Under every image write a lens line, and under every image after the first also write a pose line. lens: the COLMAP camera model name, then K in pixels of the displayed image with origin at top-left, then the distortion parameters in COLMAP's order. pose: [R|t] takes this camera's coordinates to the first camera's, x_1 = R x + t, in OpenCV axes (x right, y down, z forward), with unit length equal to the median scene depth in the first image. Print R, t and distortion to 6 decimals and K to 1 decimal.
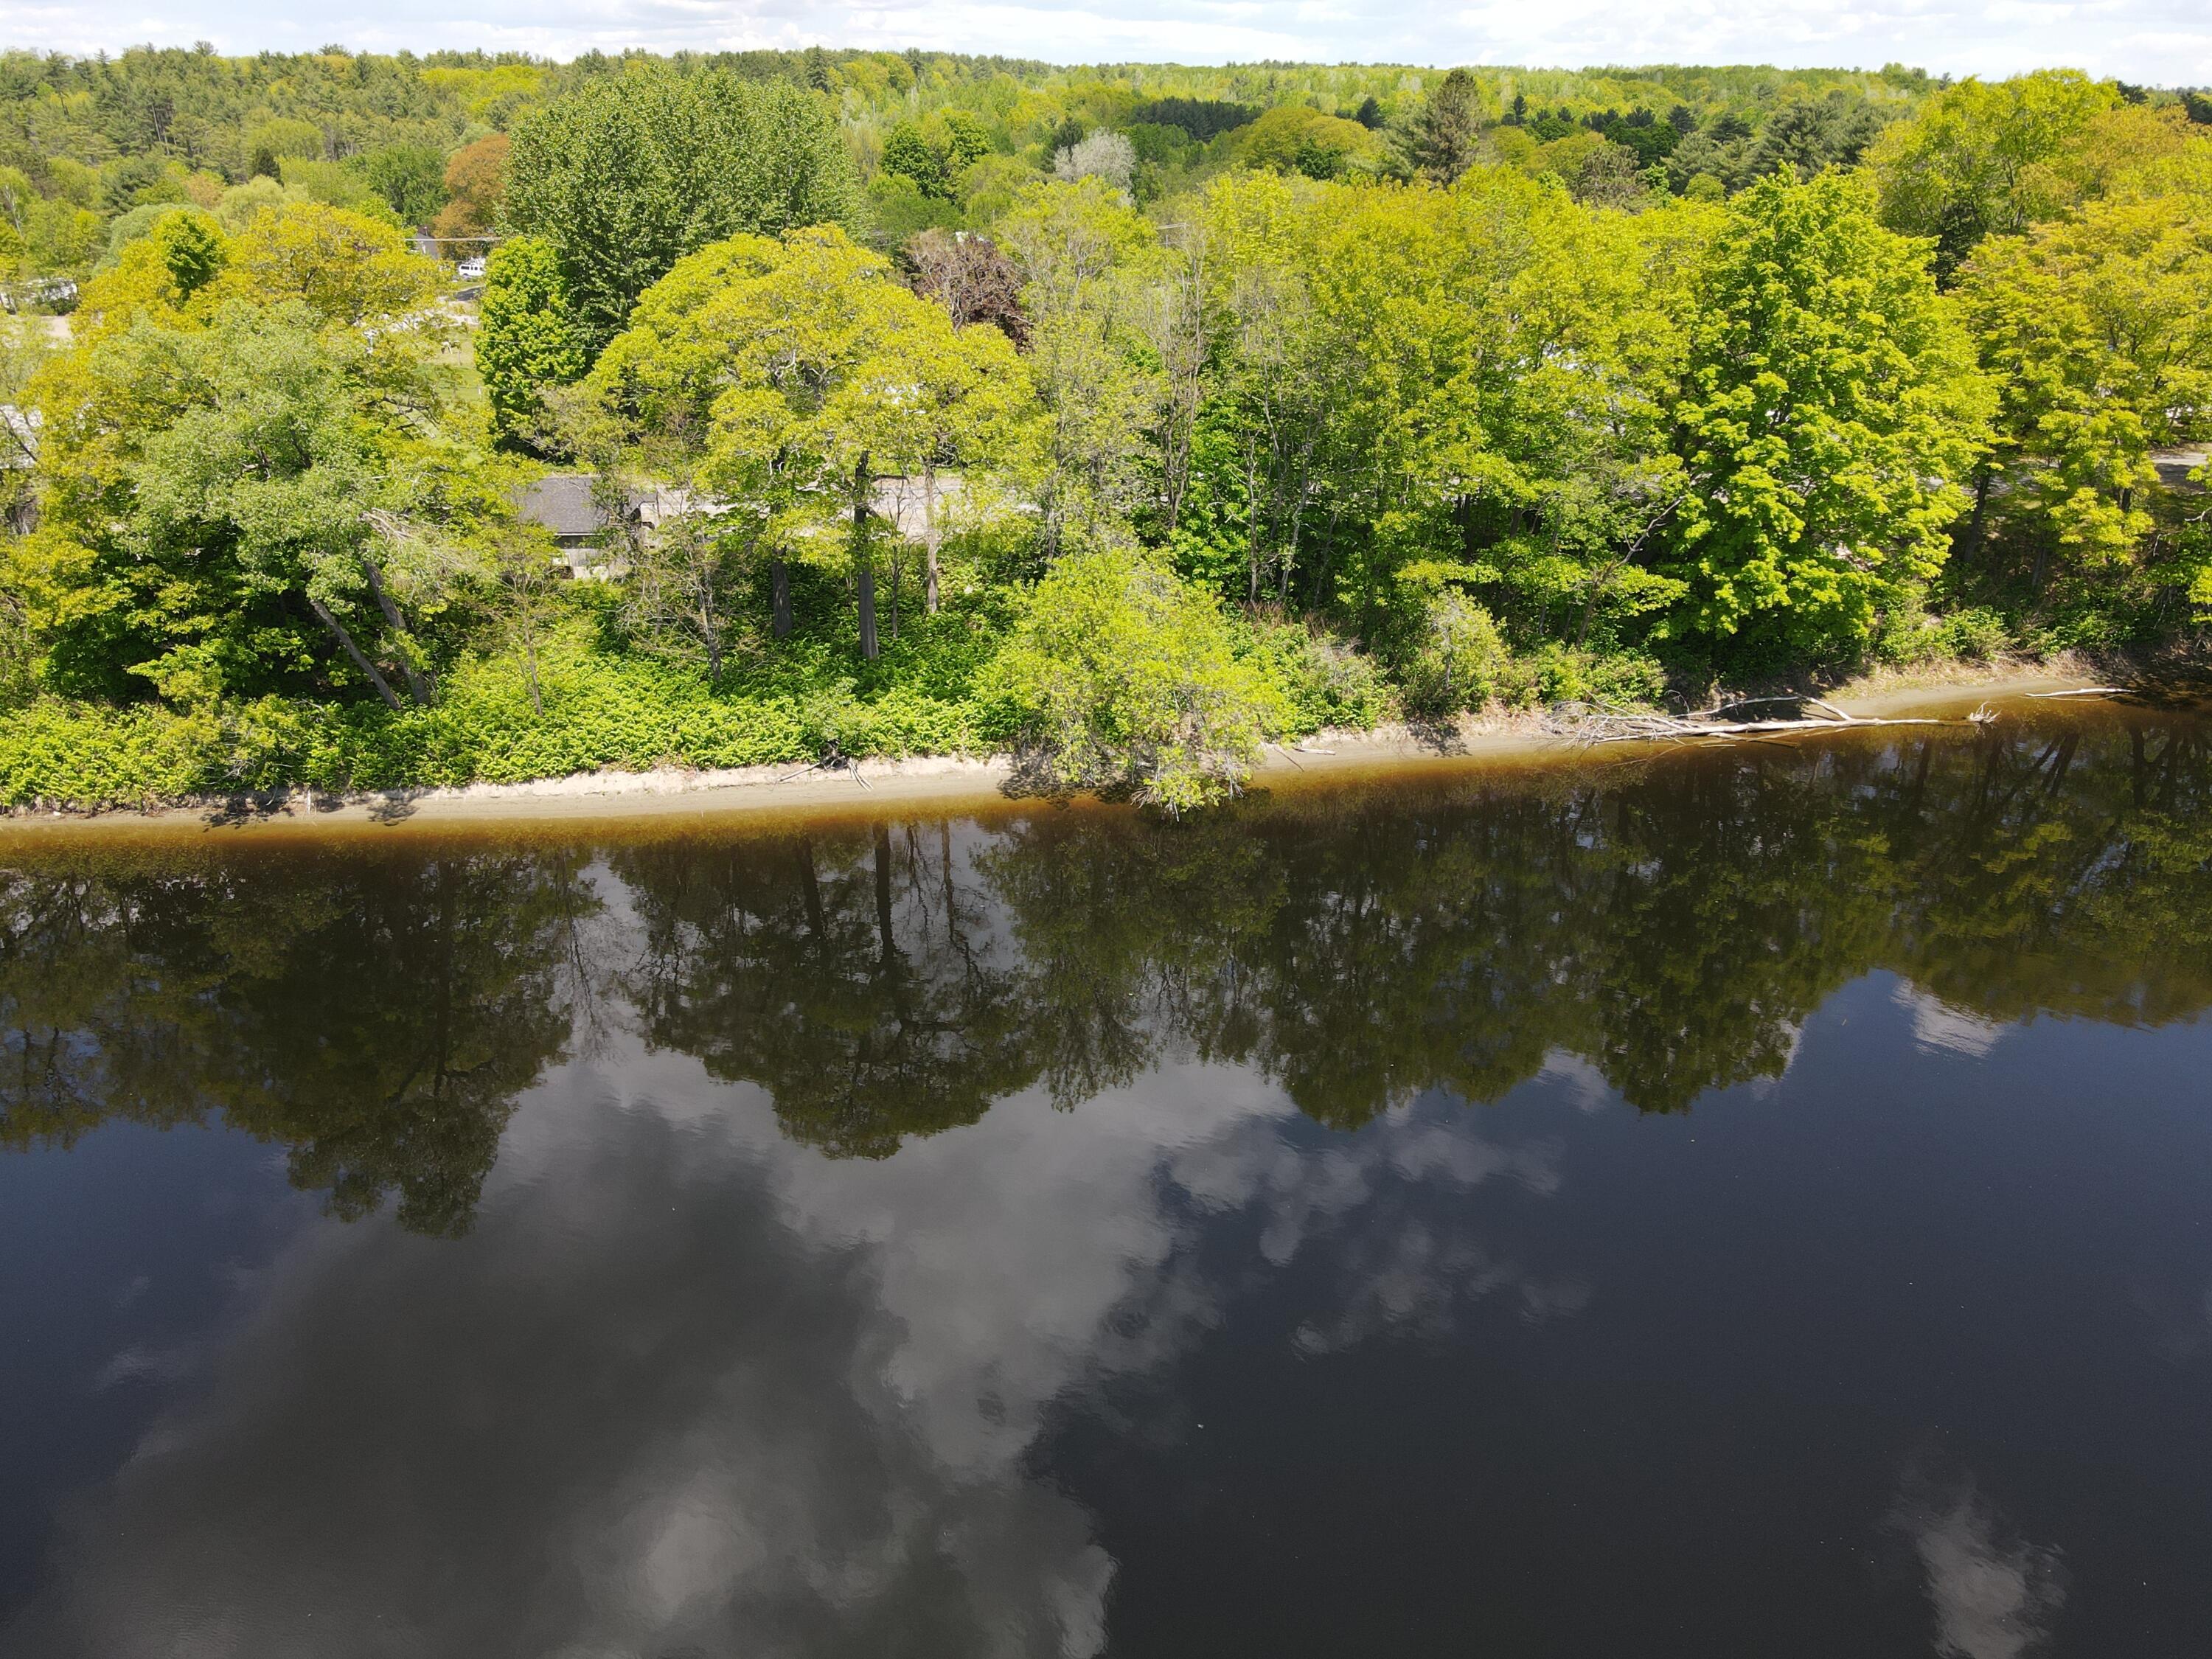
lens RADIAL K [[1608.1, 0, 1106.0], [0, 1608.1, 828.1], [0, 0, 1]] dist [0.021852, -0.007386]
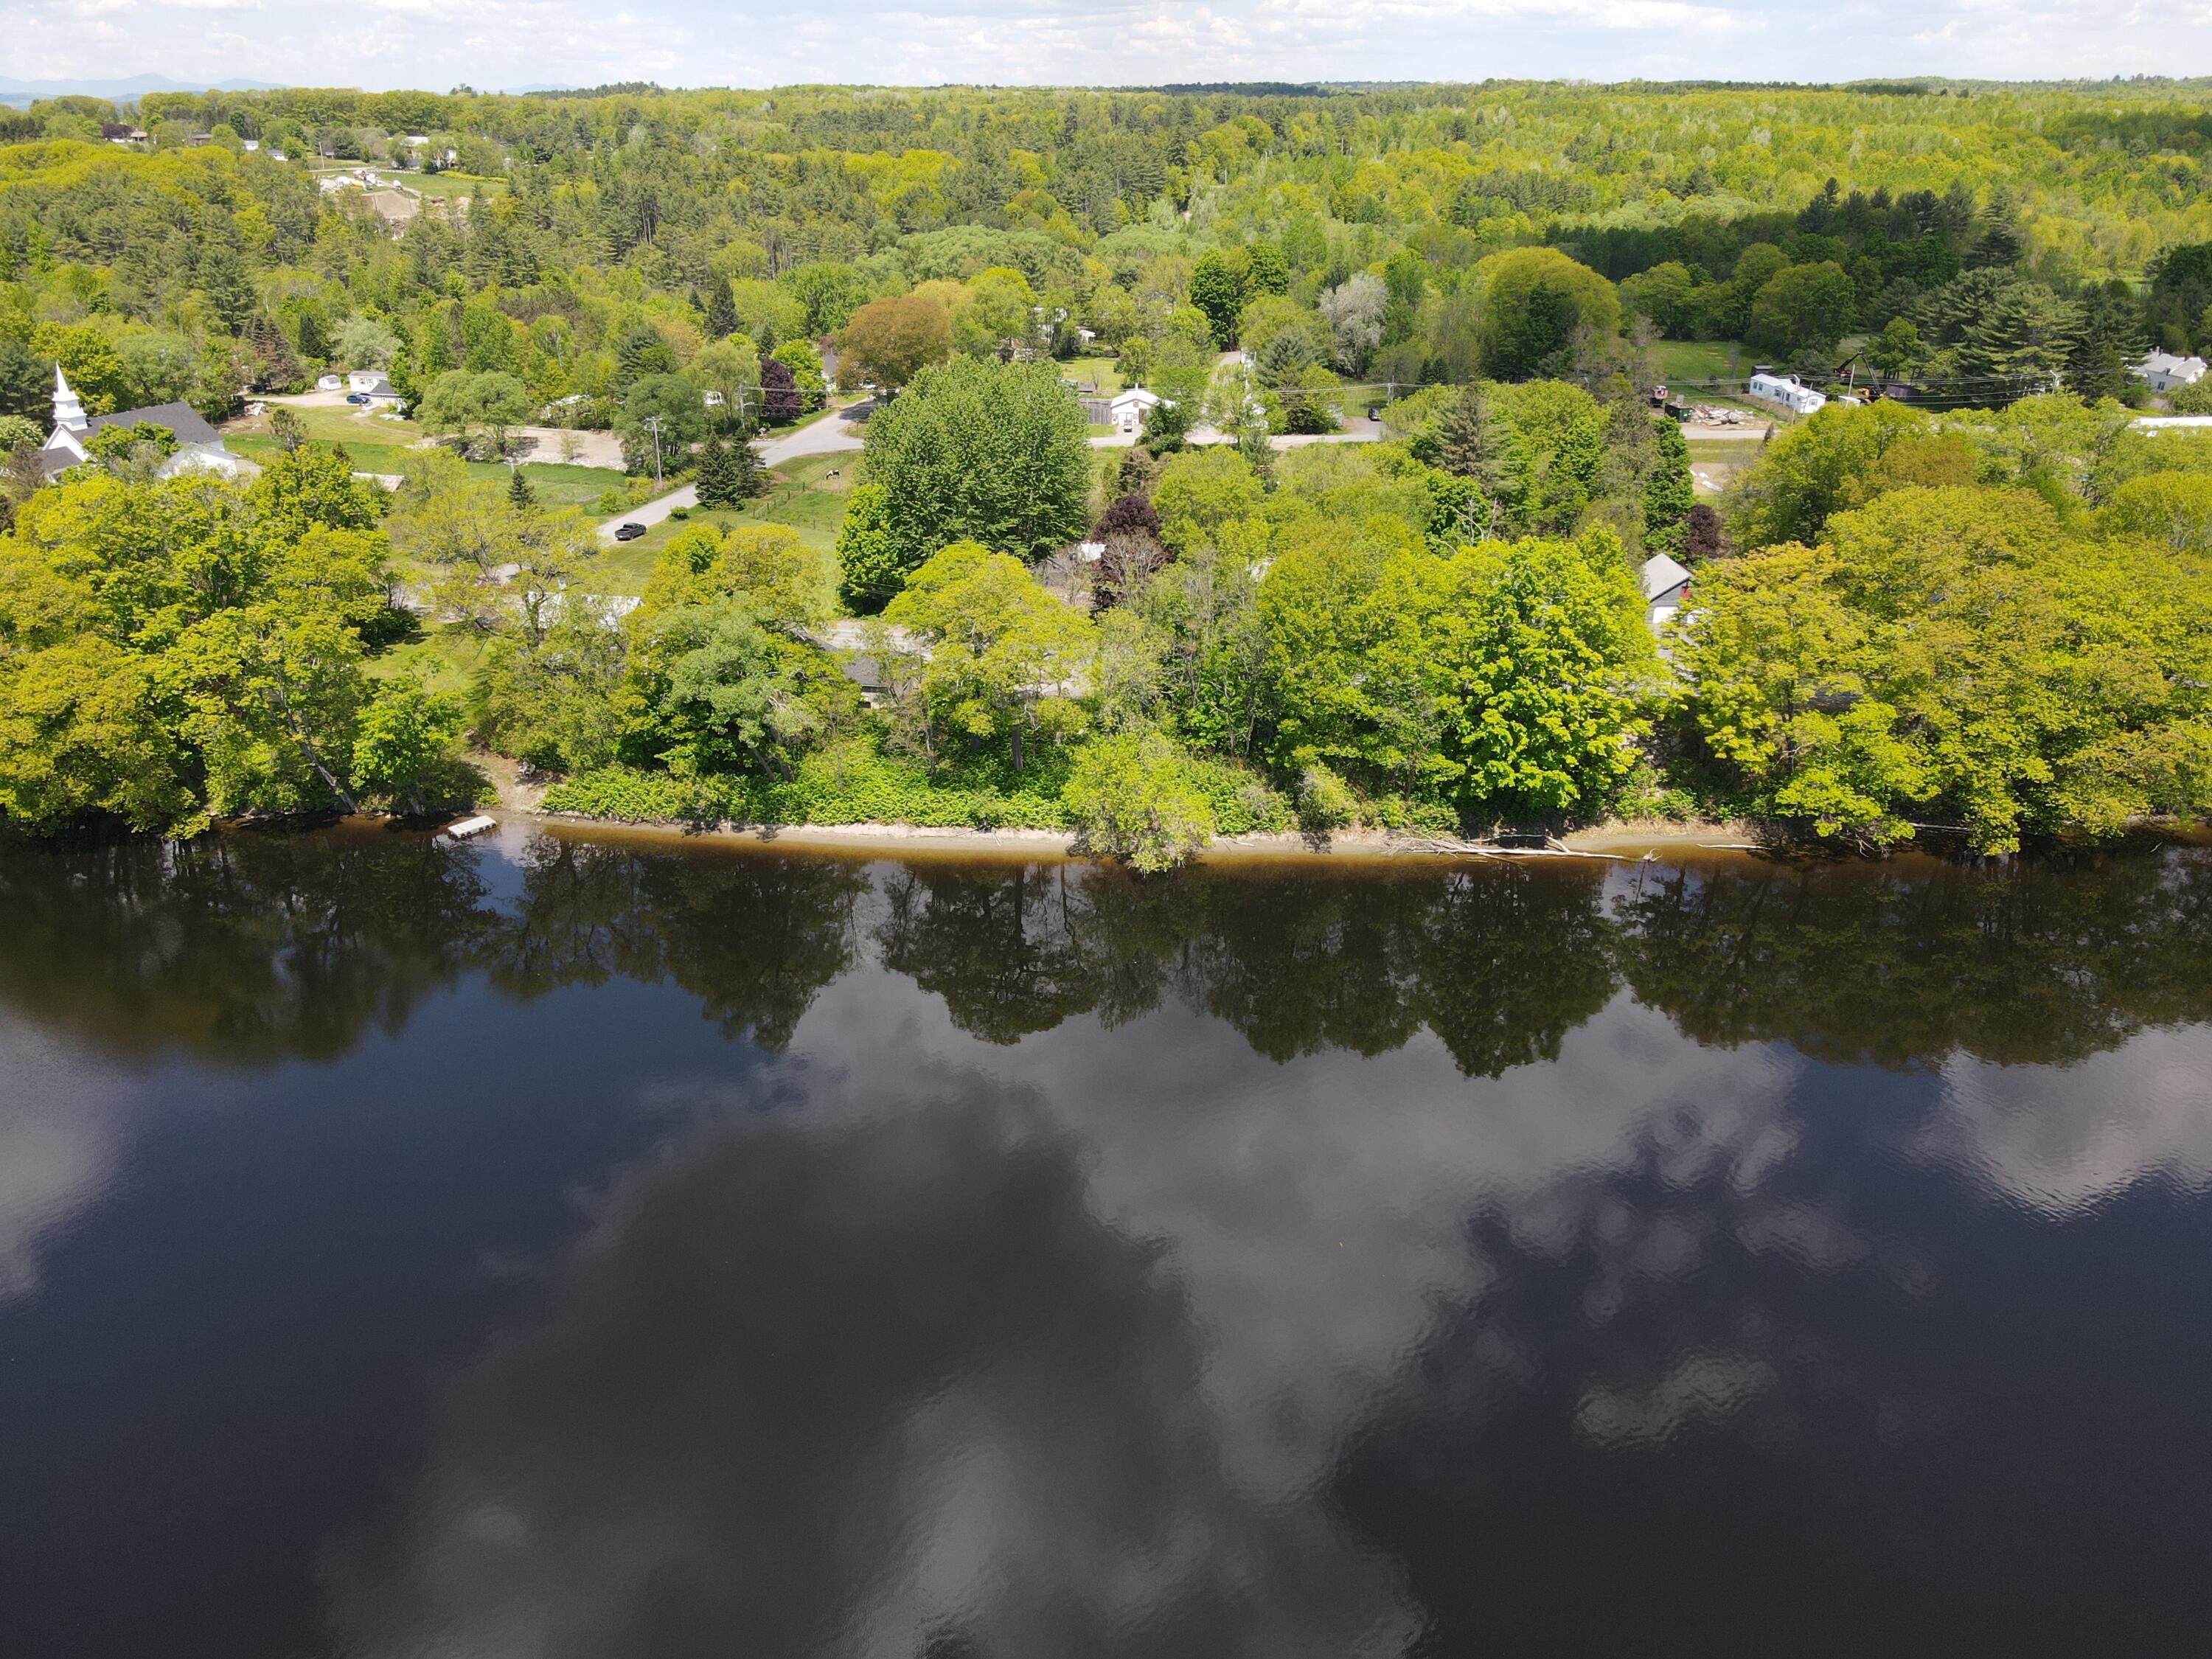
lens RADIAL K [[1608.1, 0, 1106.6], [0, 1608.1, 830.0], [0, 0, 1]] dist [0.021852, -0.007386]
pose [[0.974270, 0.089256, -0.206958, 0.354036], [-0.087189, 0.996009, 0.019106, -0.084896], [0.207837, -0.000570, 0.978163, -0.805214]]
